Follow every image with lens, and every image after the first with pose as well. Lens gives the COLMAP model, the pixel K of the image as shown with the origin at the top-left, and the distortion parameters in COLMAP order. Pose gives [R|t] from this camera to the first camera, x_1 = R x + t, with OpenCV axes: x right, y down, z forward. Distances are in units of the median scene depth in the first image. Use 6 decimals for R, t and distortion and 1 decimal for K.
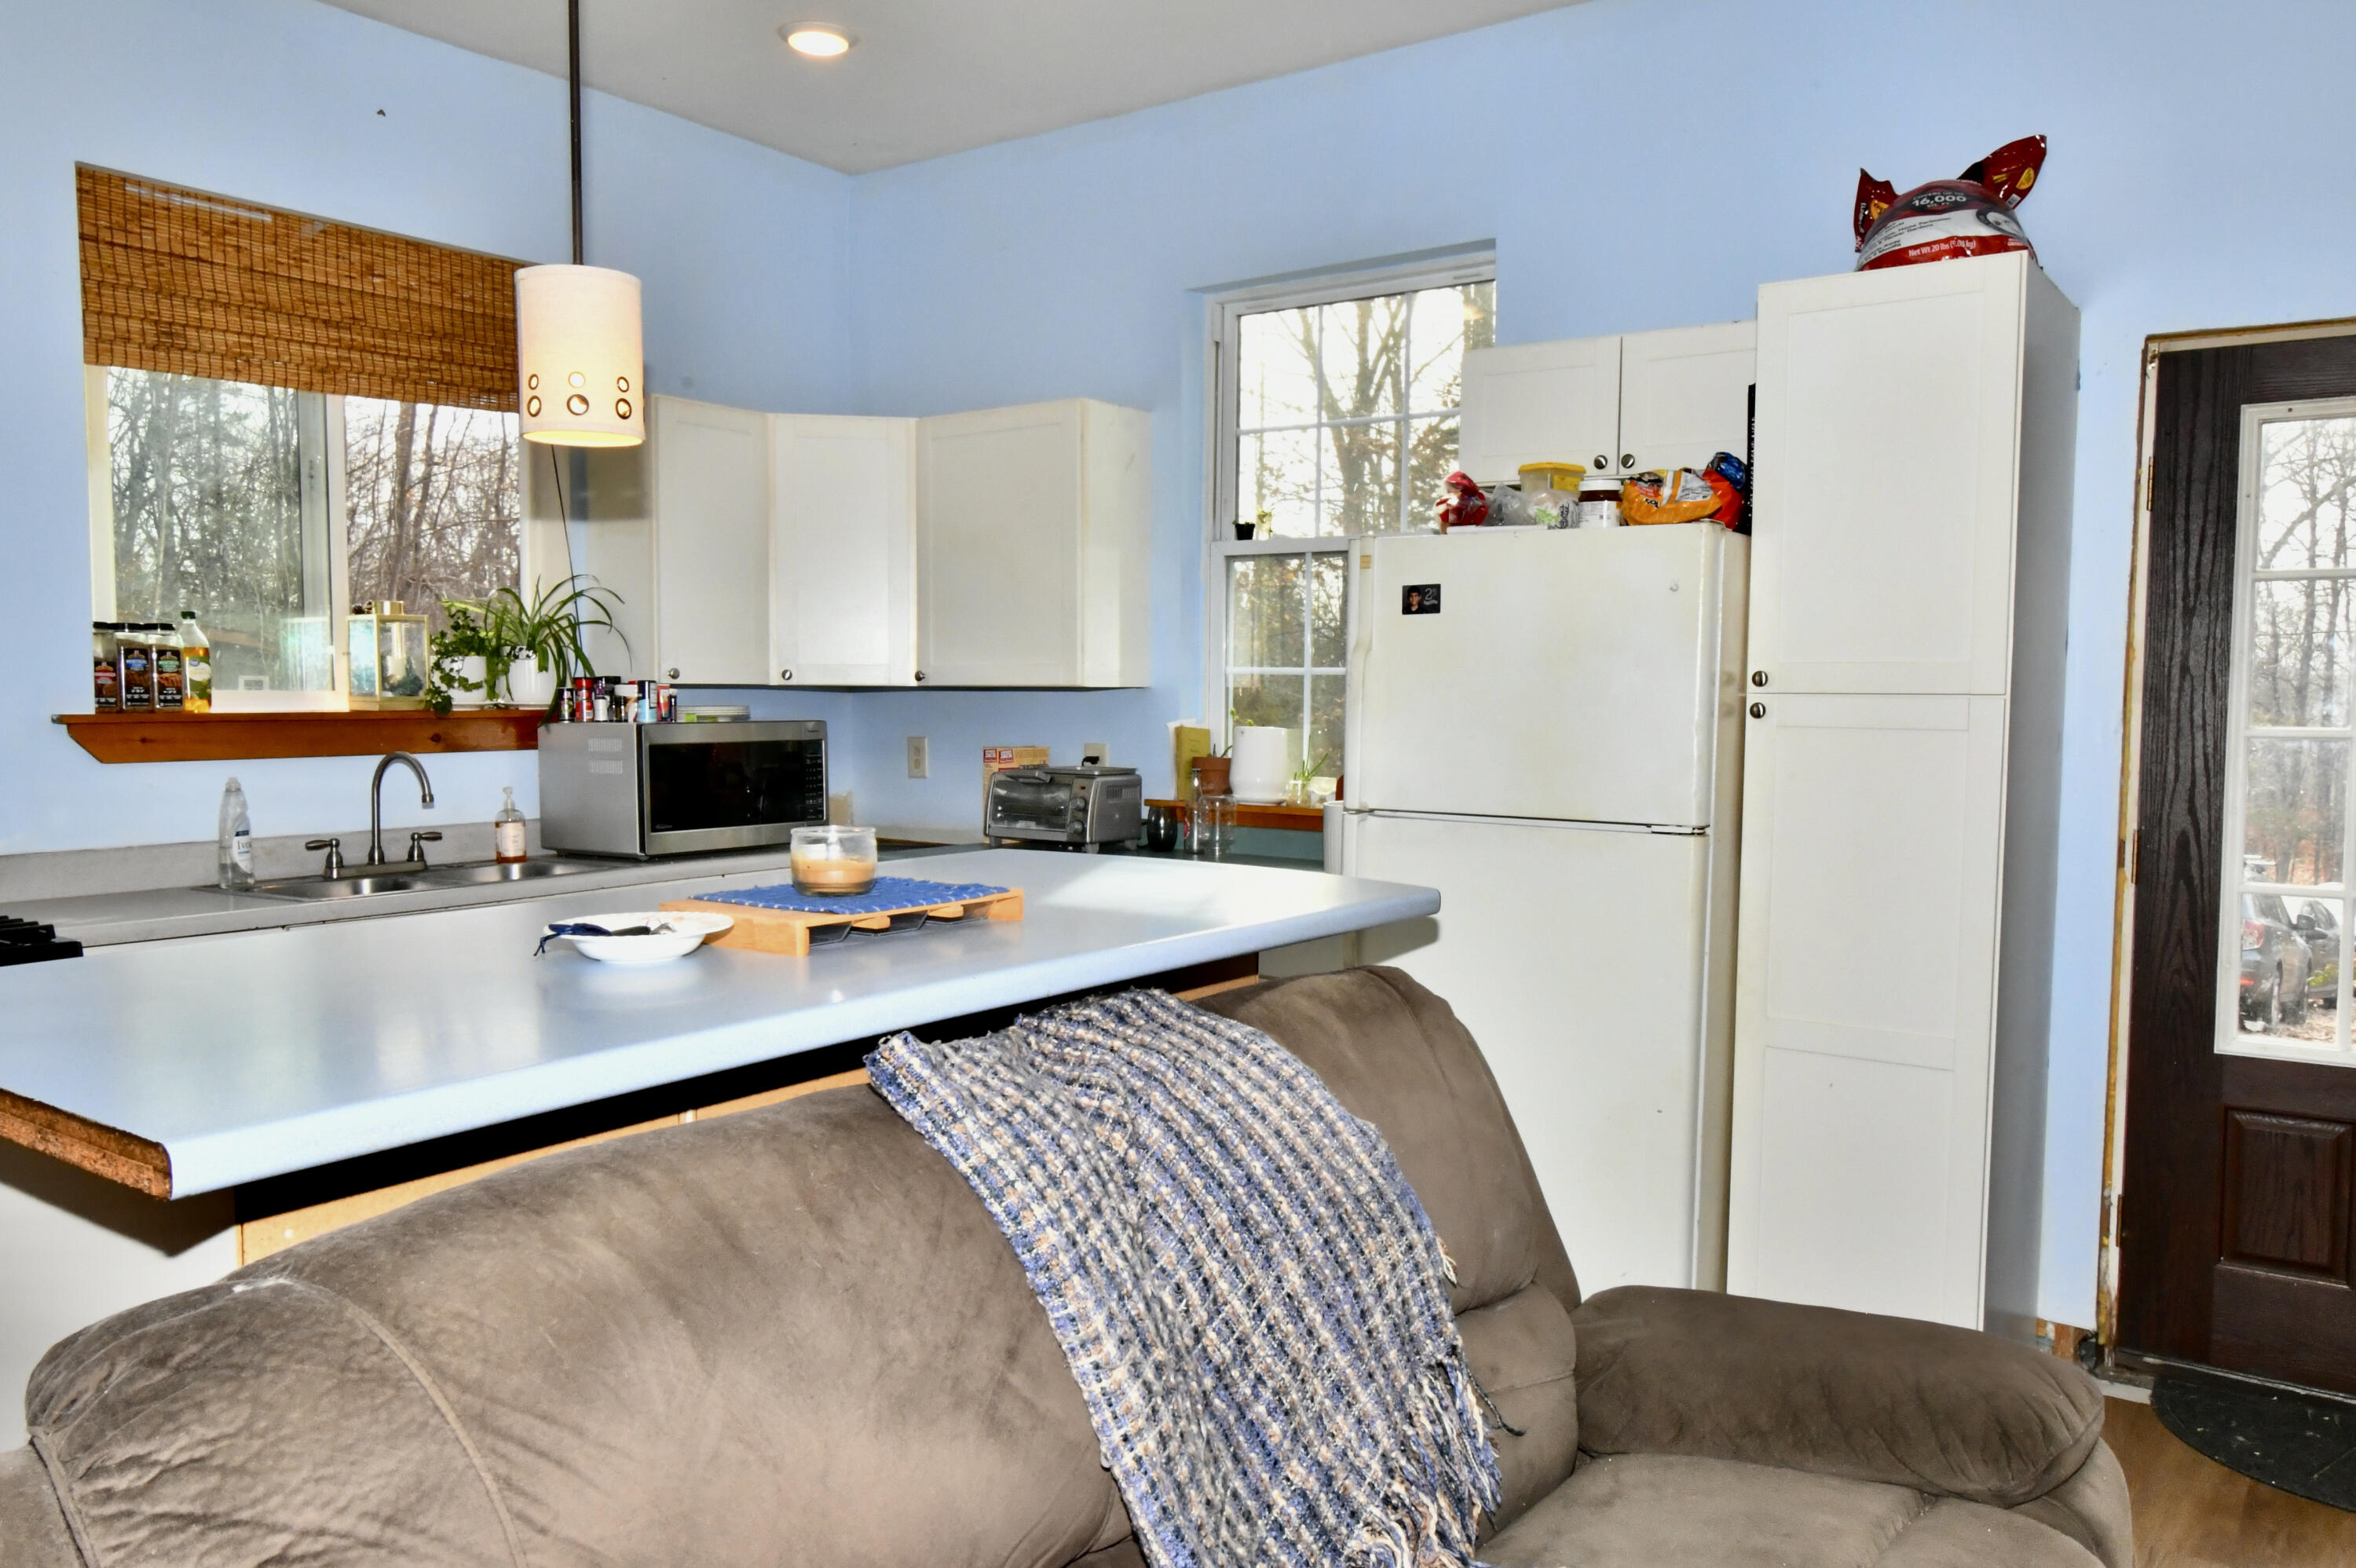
lens RADIAL K [[1700.4, 0, 1178.0], [0, 1700.4, 784.0], [0, 0, 1]] dist [-0.001635, 0.000466]
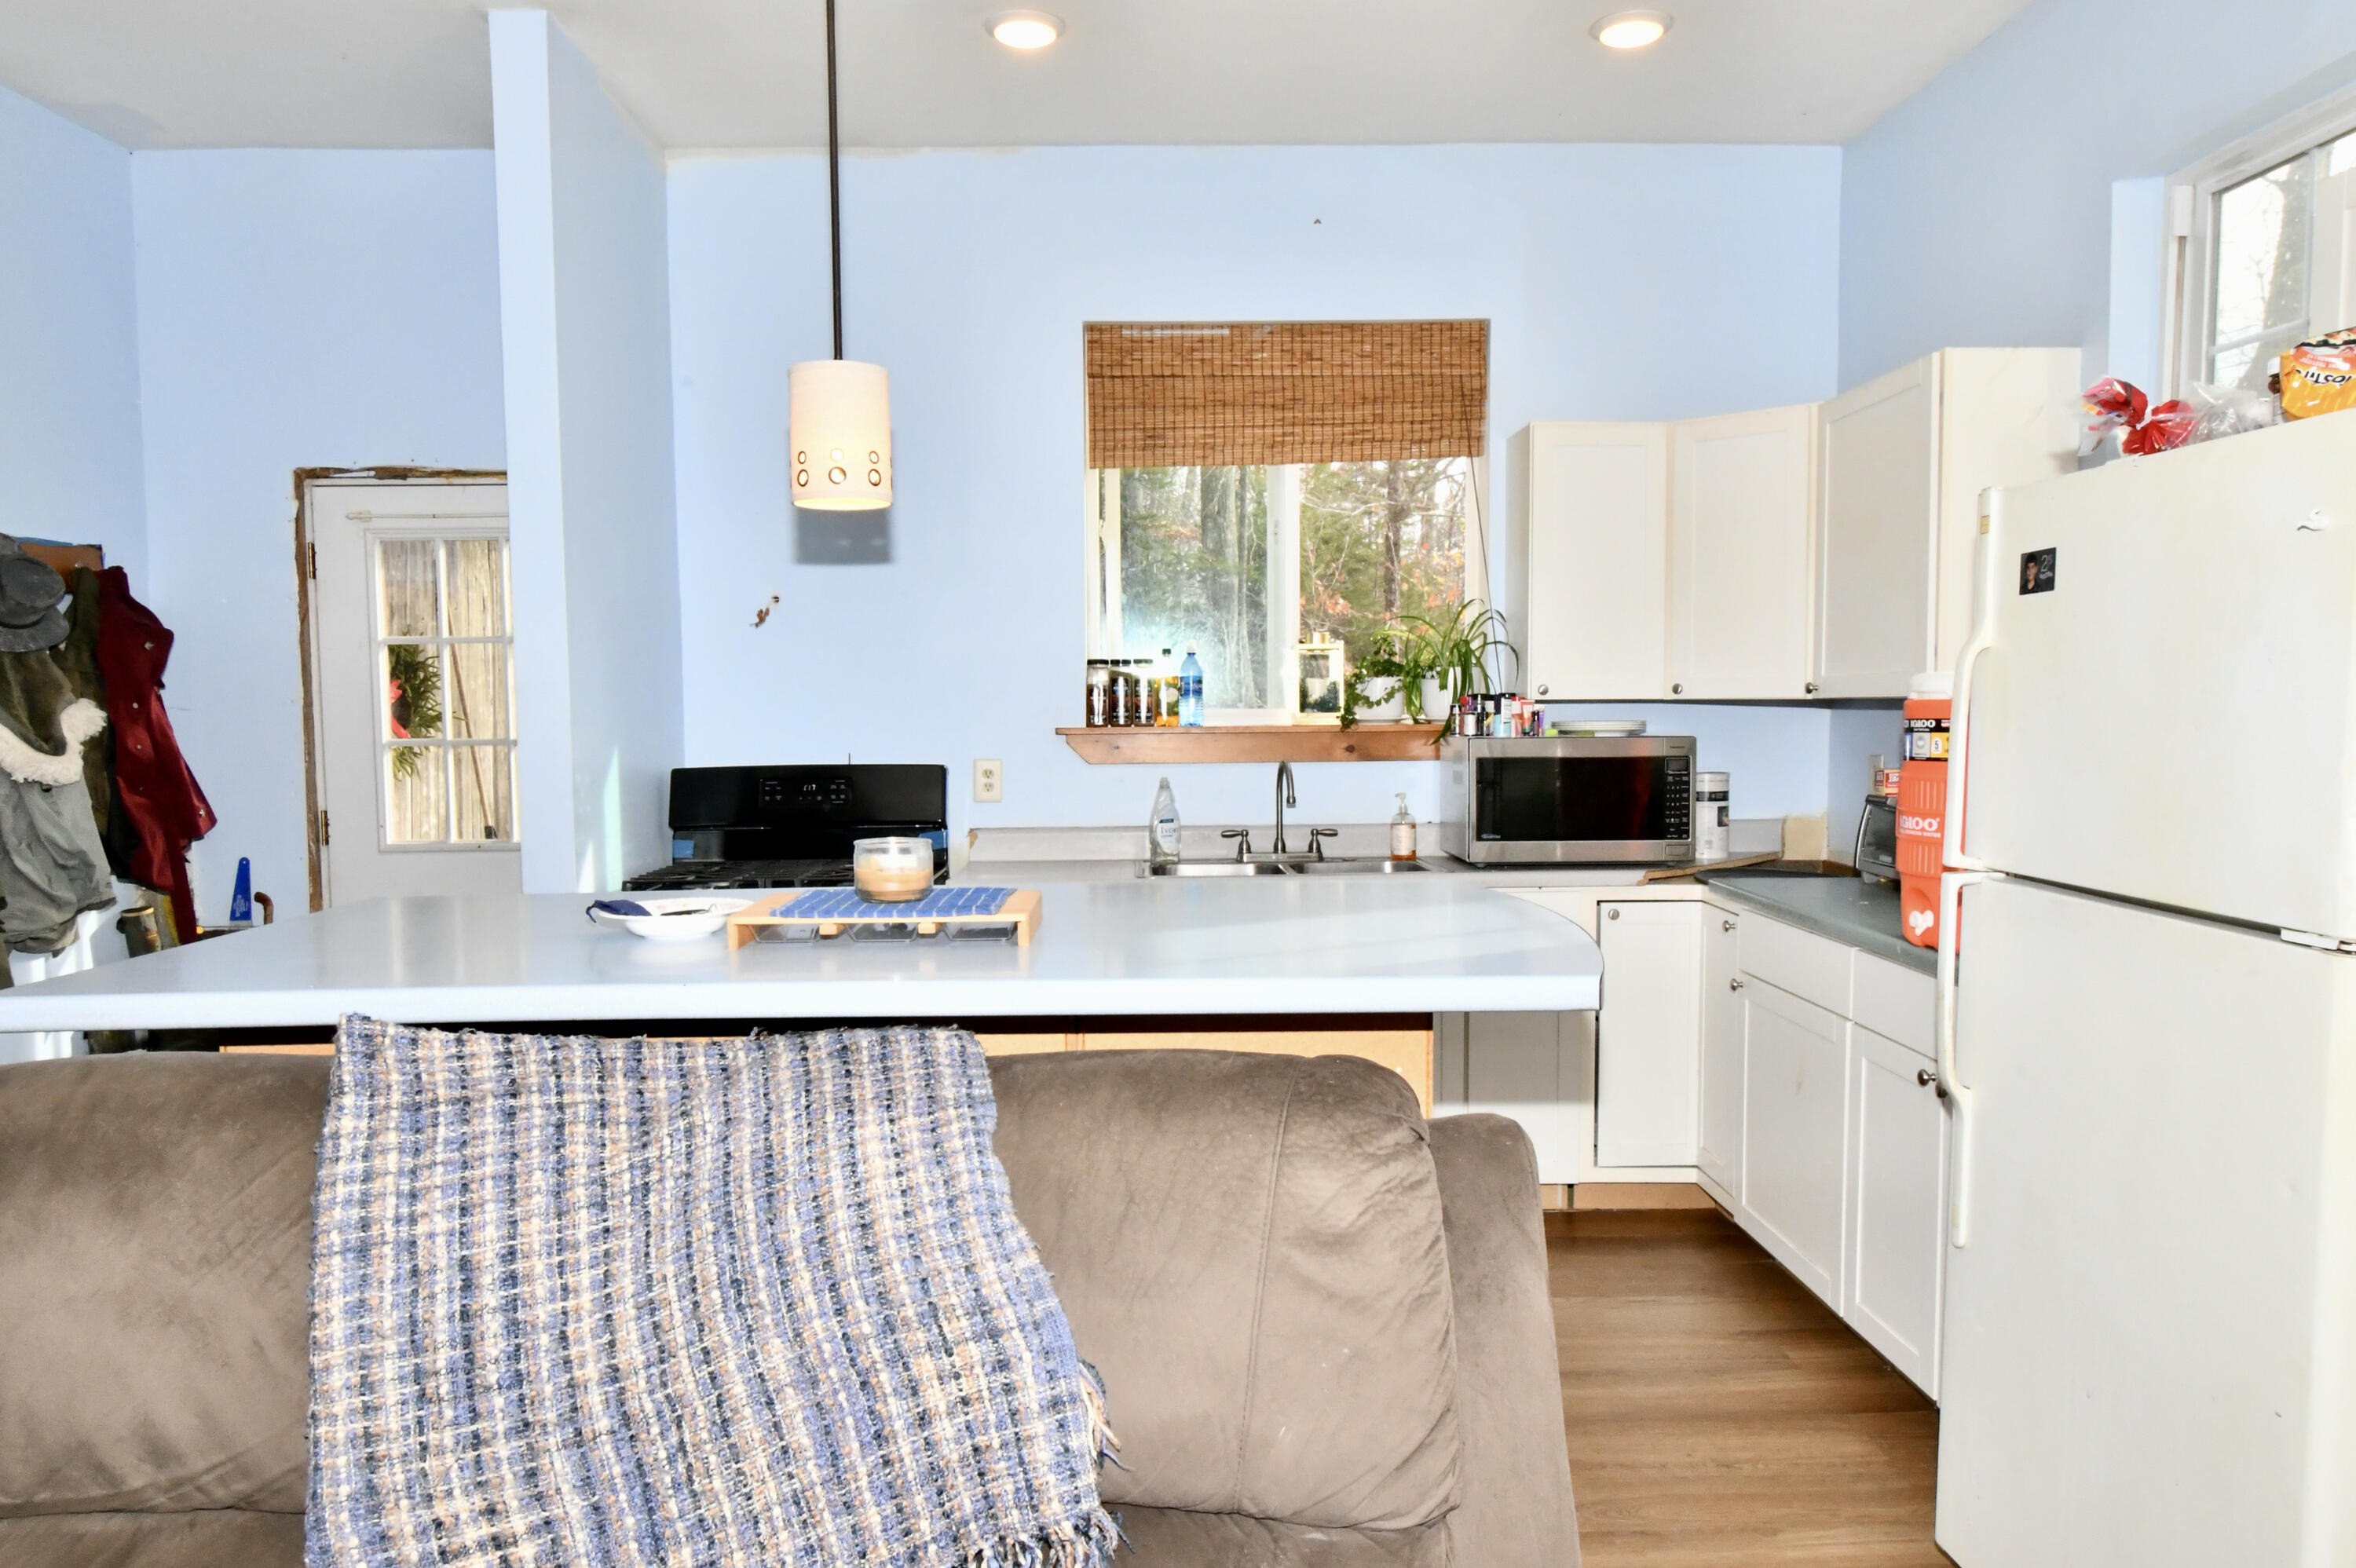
lens RADIAL K [[1552.4, 0, 1178.0], [0, 1552.4, 784.0], [0, 0, 1]] dist [-0.000292, -0.001695]
pose [[0.605544, 0.034235, -0.795075, 0.359891], [-0.036278, 0.999223, 0.015395, -0.016021], [0.794984, 0.019522, 0.606316, 0.281539]]
